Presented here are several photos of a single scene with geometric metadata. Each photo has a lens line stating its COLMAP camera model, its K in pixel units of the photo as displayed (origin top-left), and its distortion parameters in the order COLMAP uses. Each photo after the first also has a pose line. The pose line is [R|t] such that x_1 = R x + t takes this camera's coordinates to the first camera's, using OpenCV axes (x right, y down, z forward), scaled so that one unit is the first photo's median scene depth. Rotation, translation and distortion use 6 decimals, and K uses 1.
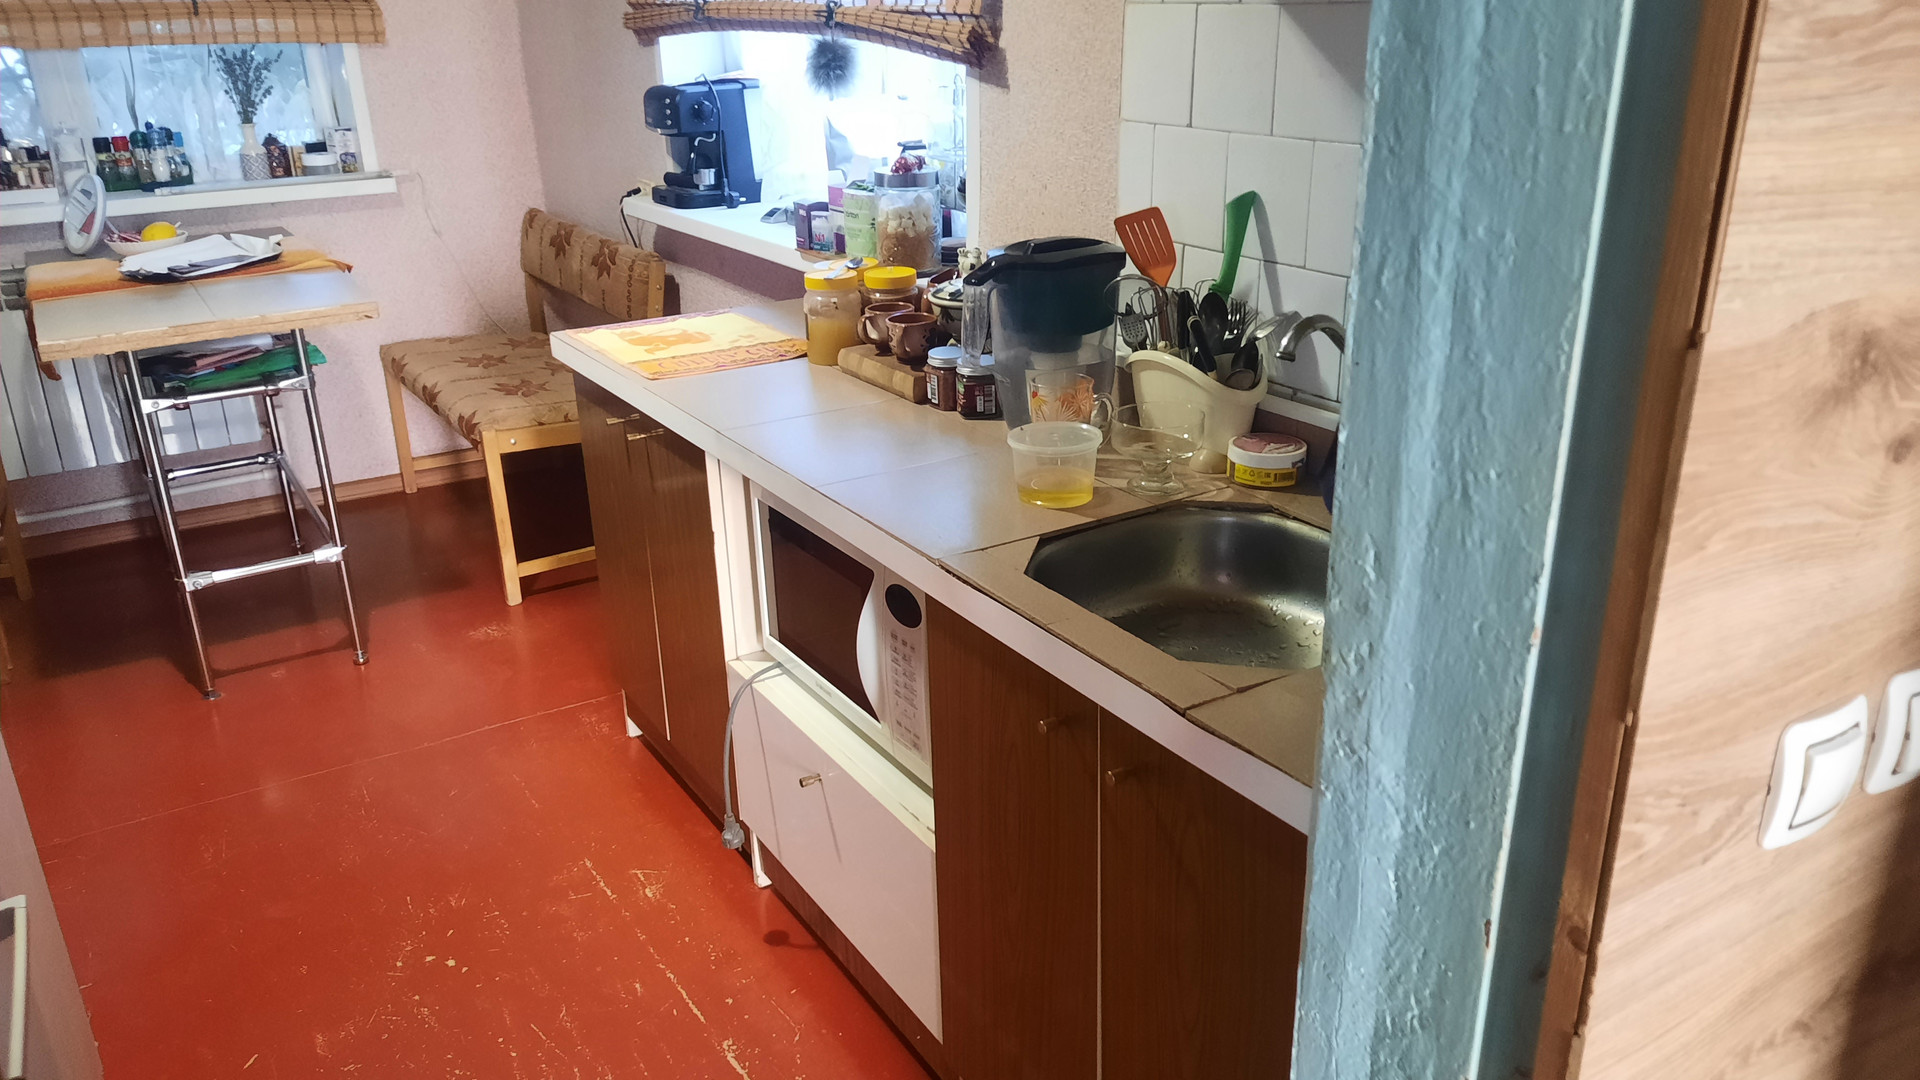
lens RADIAL K [[1426.6, 0, 943.1], [0, 1426.6, 539.4], [0, 0, 1]] dist [0.062026, -0.069911]
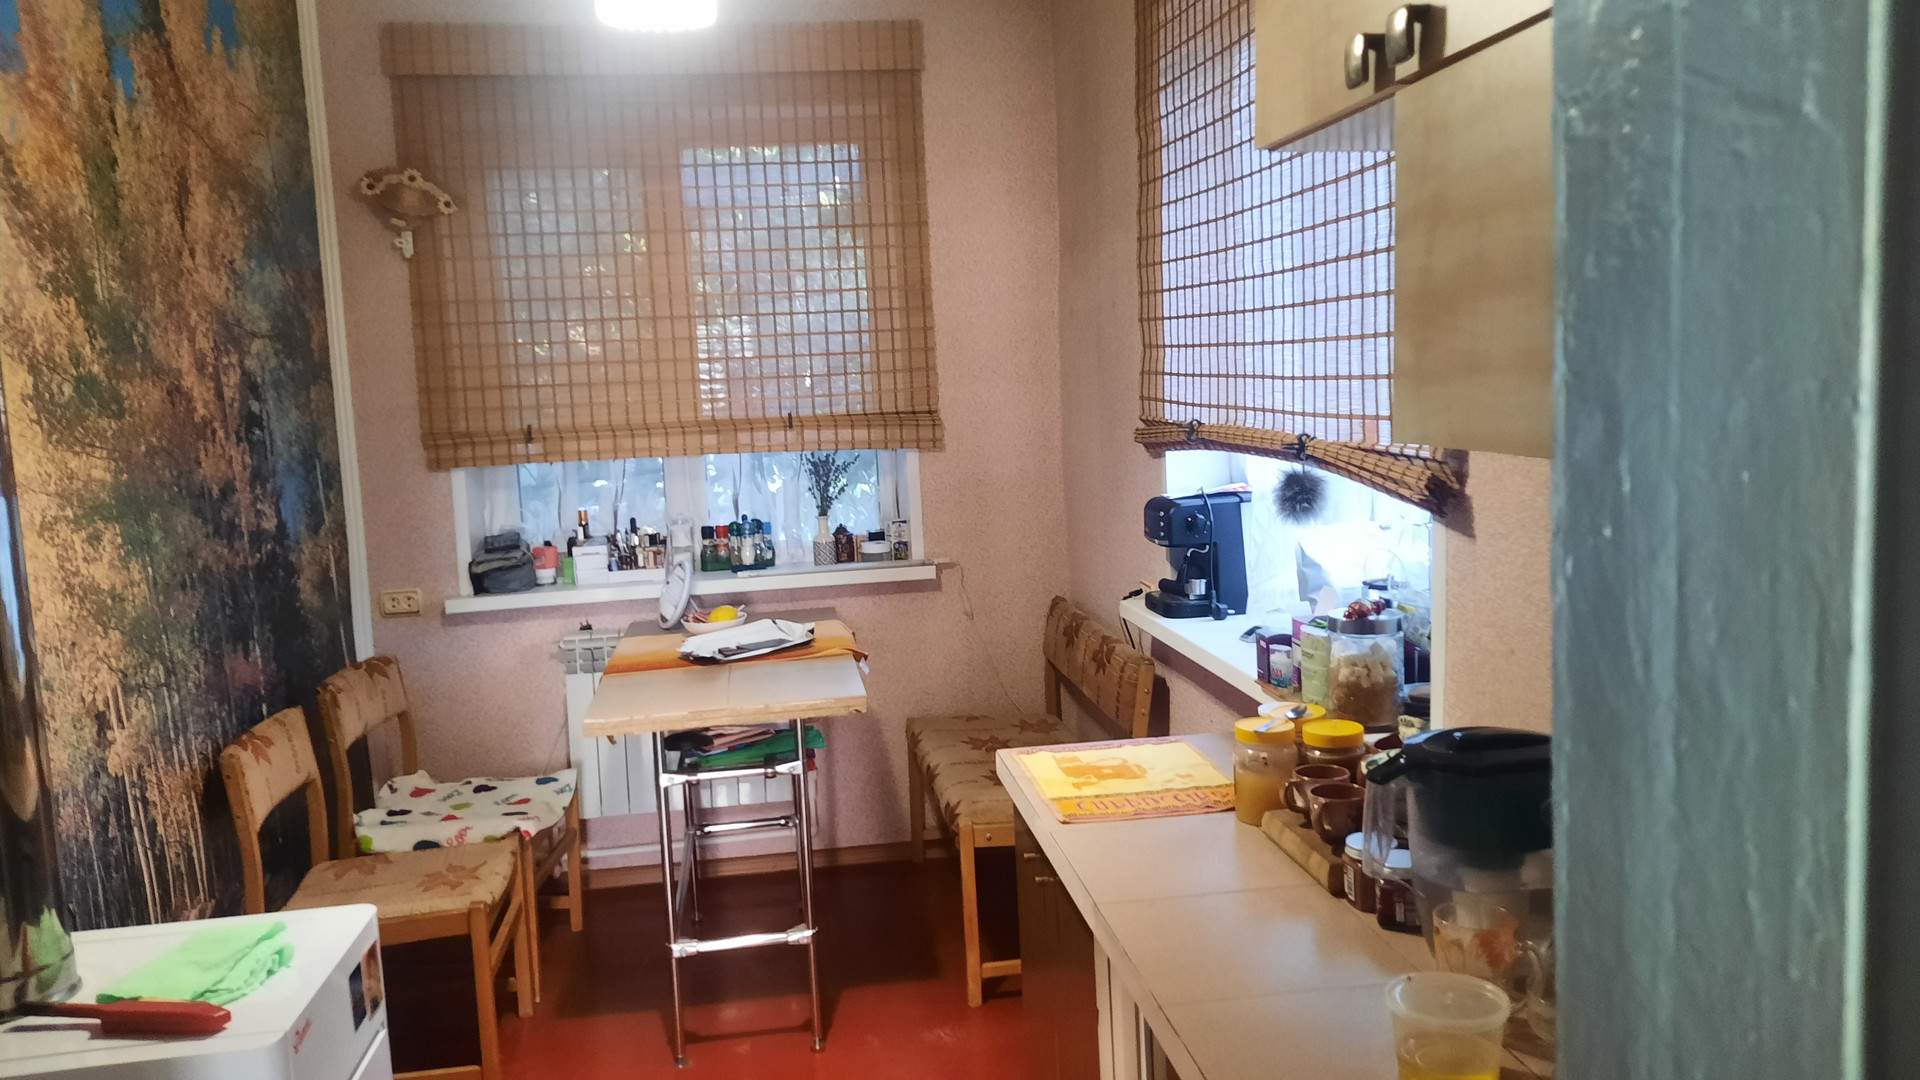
lens RADIAL K [[1426.6, 0, 955.8], [0, 1426.6, 528.6], [0, 0, 1]] dist [0.062026, -0.069911]
pose [[0.916977, 0.026052, -0.398088, 0.076426], [-0.120941, 0.969060, -0.215165, -0.064866], [0.380165, 0.245447, 0.891757, 0.058334]]
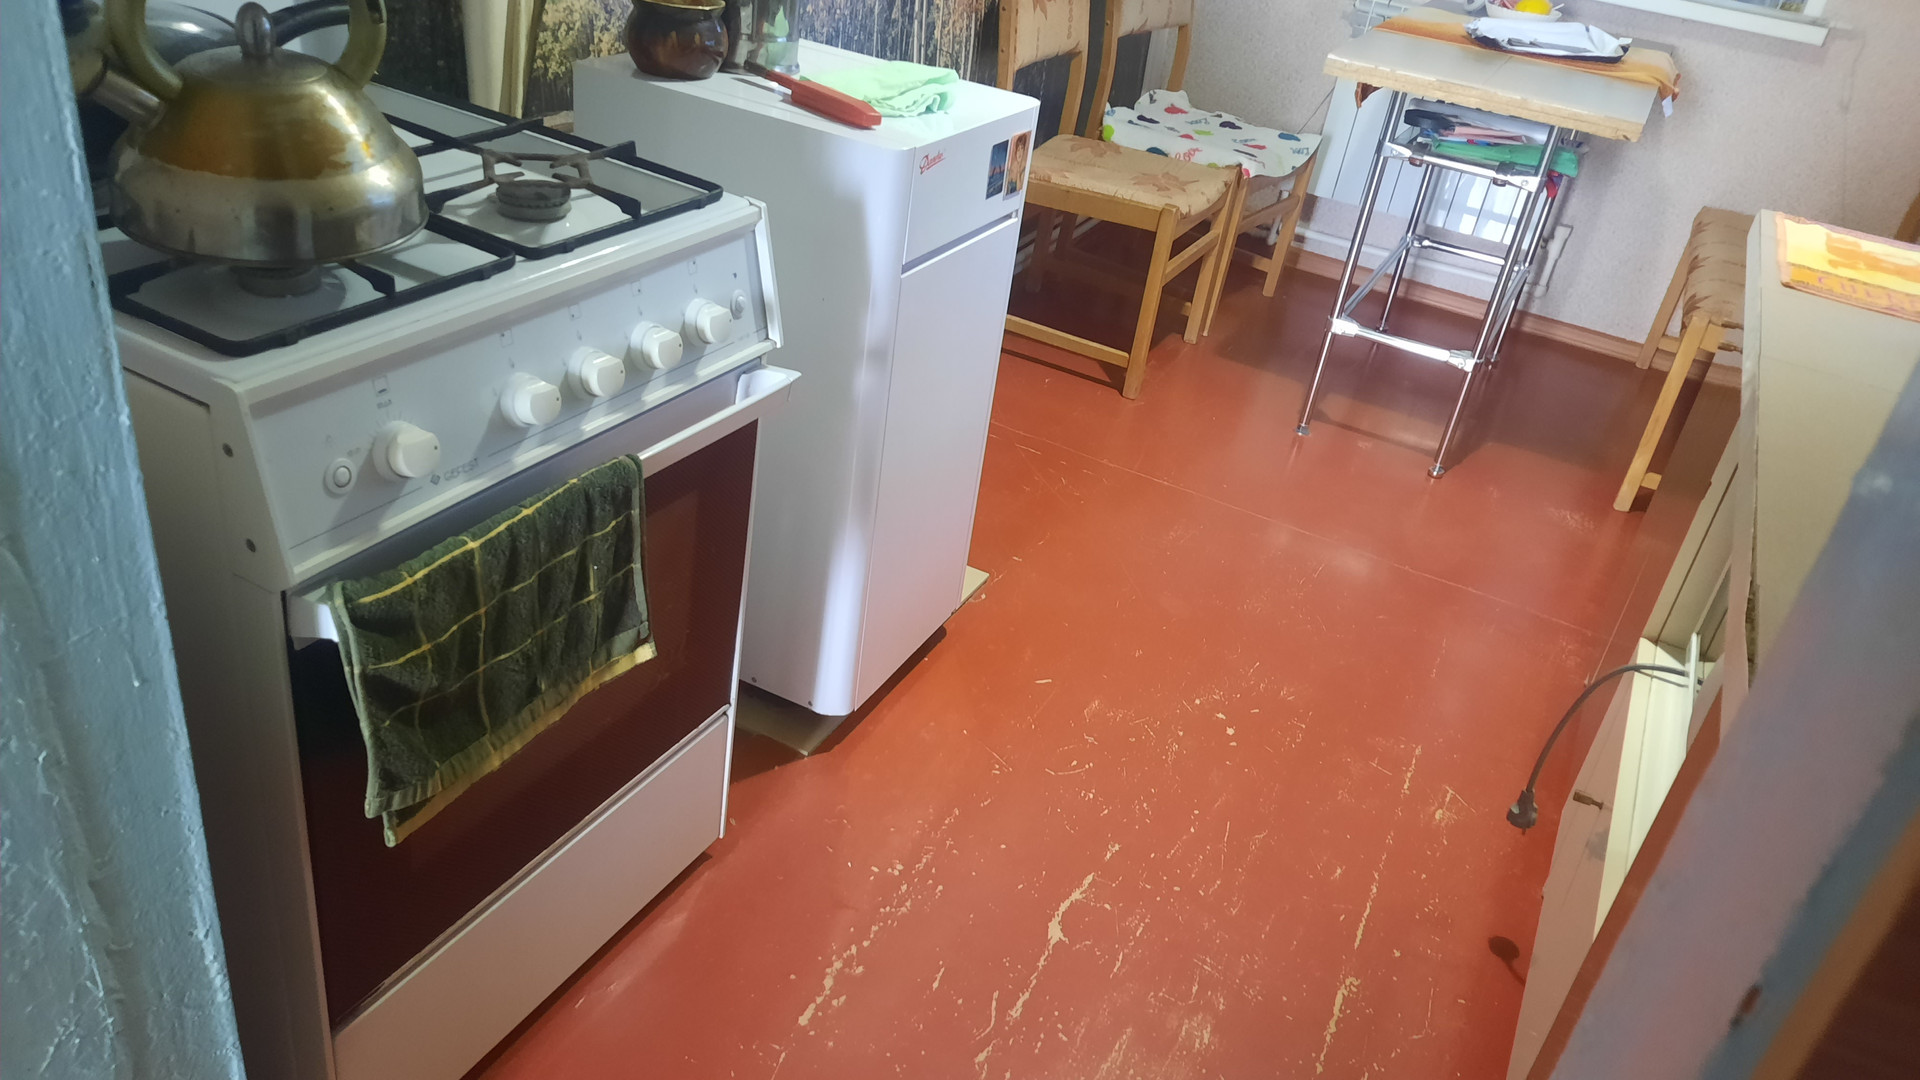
lens RADIAL K [[1426.6, 0, 959.4], [0, 1426.6, 539.7], [0, 0, 1]] dist [0.062026, -0.069911]
pose [[0.516805, 0.508476, -0.688741, 0.128093], [-0.446957, 0.846415, 0.289502, -0.016241], [0.730166, 0.158222, 0.664698, 0.130379]]
